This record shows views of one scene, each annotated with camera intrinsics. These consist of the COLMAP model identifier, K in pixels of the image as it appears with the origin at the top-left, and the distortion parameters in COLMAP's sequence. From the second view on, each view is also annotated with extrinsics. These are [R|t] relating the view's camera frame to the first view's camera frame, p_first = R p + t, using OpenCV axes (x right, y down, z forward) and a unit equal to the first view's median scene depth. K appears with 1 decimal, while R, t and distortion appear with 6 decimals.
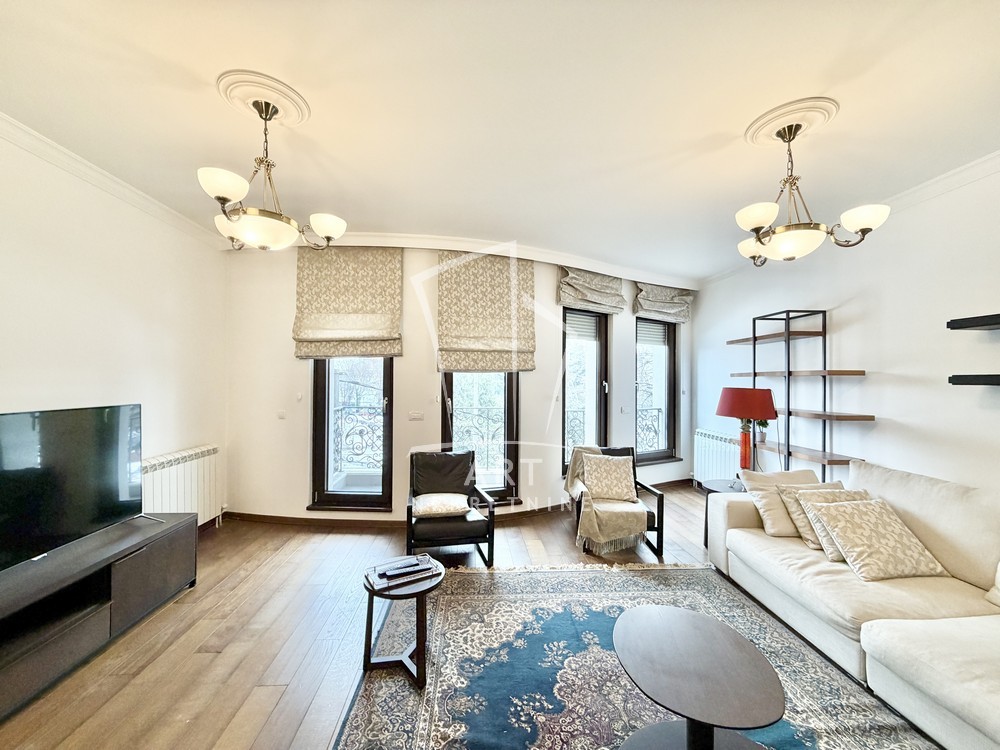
lens RADIAL K [[397.2, 0, 495.7], [0, 397.2, 377.6], [0, 0, 1]] dist [-0.000758, 0.000333]
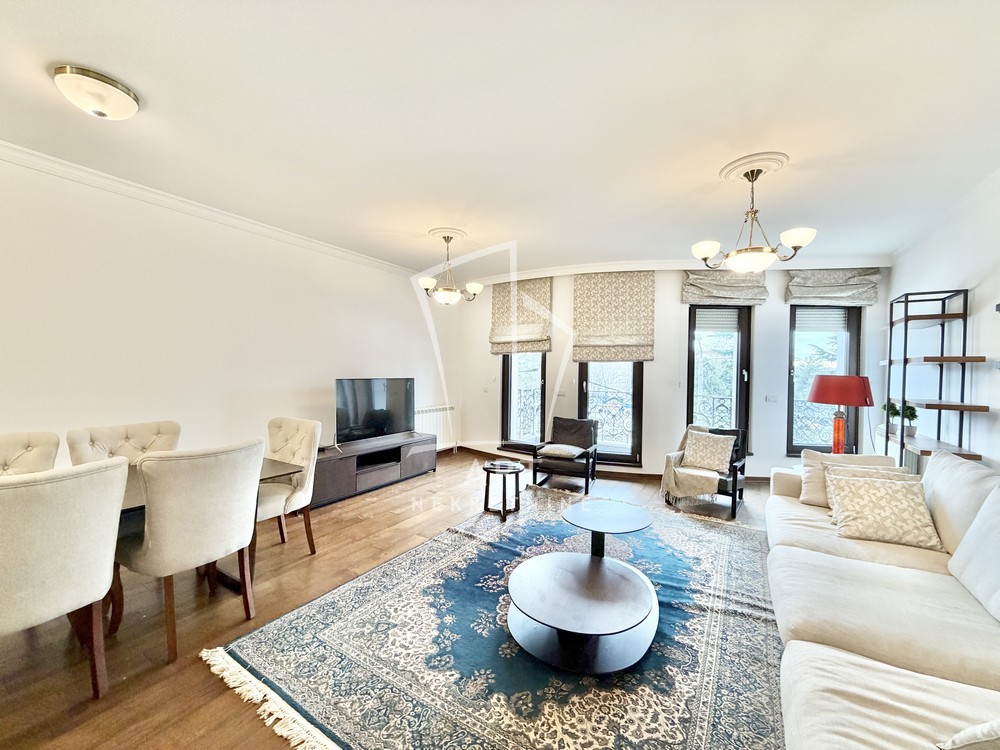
lens RADIAL K [[397.2, 0, 495.7], [0, 397.2, 377.6], [0, 0, 1]] dist [-0.000758, 0.000333]
pose [[0.815499, 0.015178, -0.578559, 0.453369], [-0.004659, 0.999796, 0.019662, 0.014751], [0.578740, -0.013338, 0.815403, -0.311157]]
